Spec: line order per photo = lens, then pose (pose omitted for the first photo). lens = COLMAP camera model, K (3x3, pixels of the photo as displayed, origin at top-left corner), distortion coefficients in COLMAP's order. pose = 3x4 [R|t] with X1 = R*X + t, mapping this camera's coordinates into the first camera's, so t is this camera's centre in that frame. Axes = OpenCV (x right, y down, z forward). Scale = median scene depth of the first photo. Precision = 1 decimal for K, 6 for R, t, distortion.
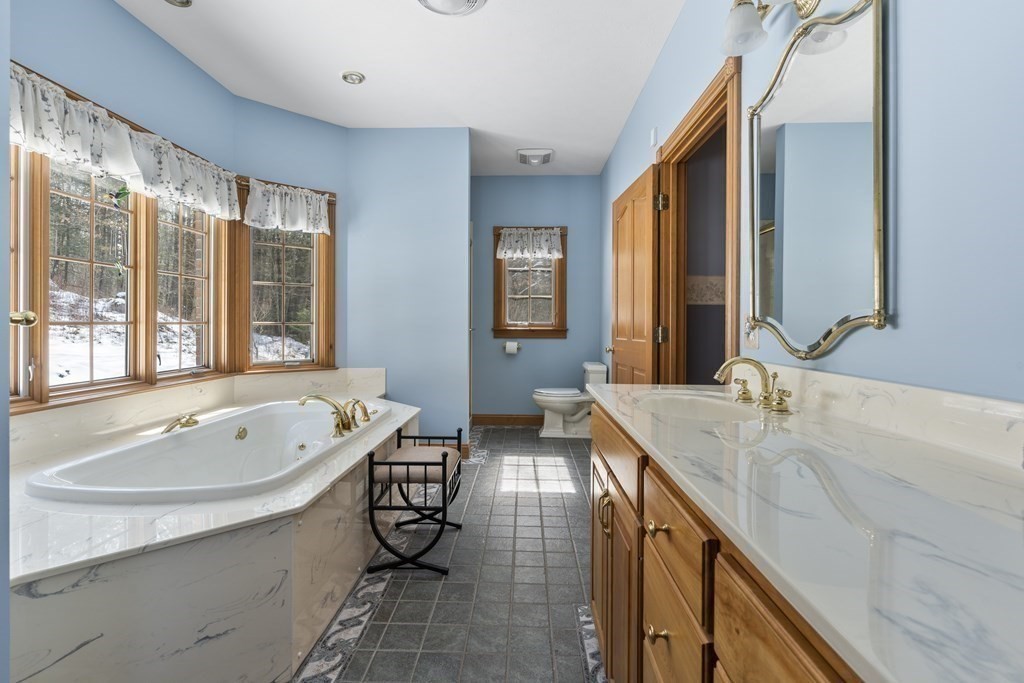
lens RADIAL K [[496.1, 0, 509.6], [0, 496.1, 323.9], [0, 0, 1]] dist [-0.000434, -0.001654]
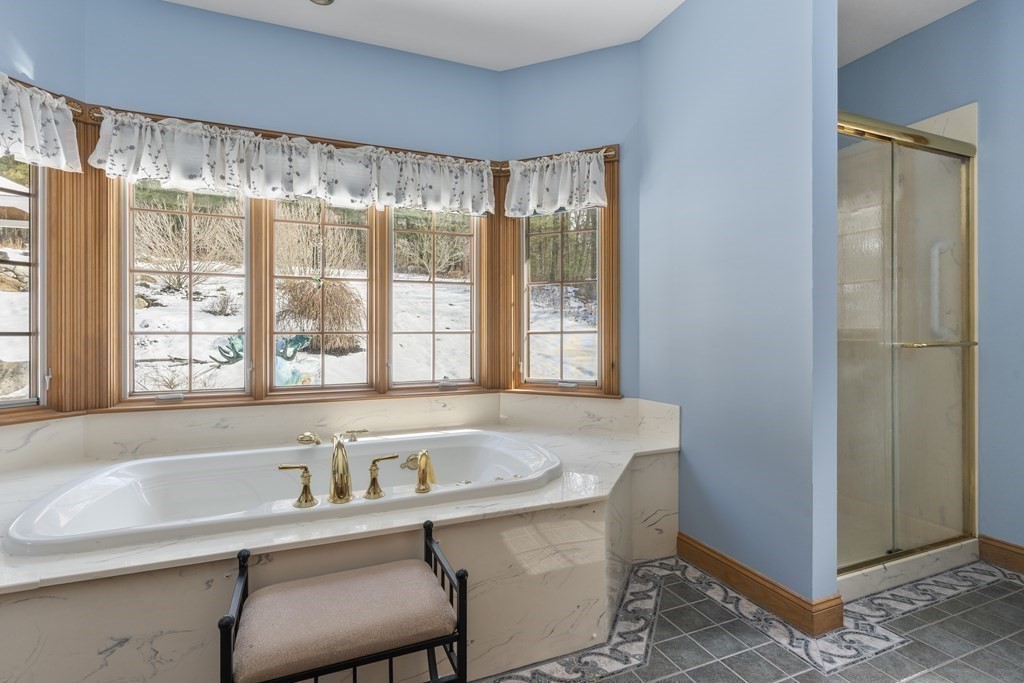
lens RADIAL K [[496.1, 0, 508.9], [0, 496.1, 334.3], [0, 0, 1]] dist [-0.000434, -0.001654]
pose [[0.413539, -0.005221, -0.910472, 0.248342], [0.004883, 0.999982, -0.003516, 0.004637], [0.910473, -0.002992, 0.413557, 0.659236]]
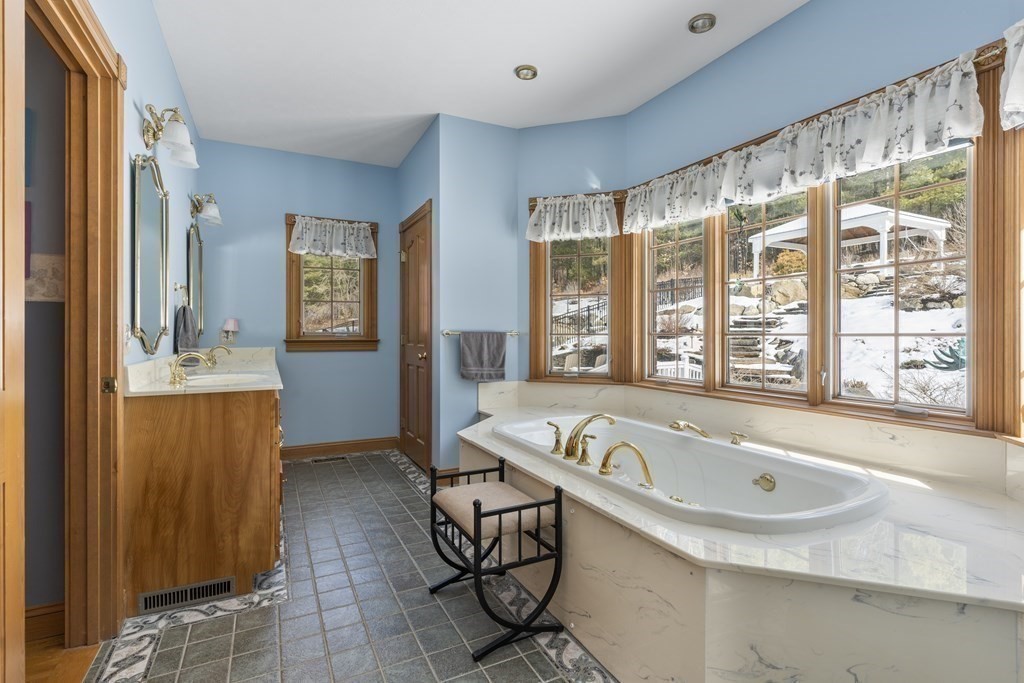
lens RADIAL K [[496.1, 0, 510.3], [0, 496.1, 337.5], [0, 0, 1]] dist [-0.000434, -0.001654]
pose [[-0.885454, -0.005455, -0.464694, 0.120322], [-0.008040, 0.999961, 0.003580, 0.003066], [0.464657, 0.006906, -0.885464, 1.228851]]
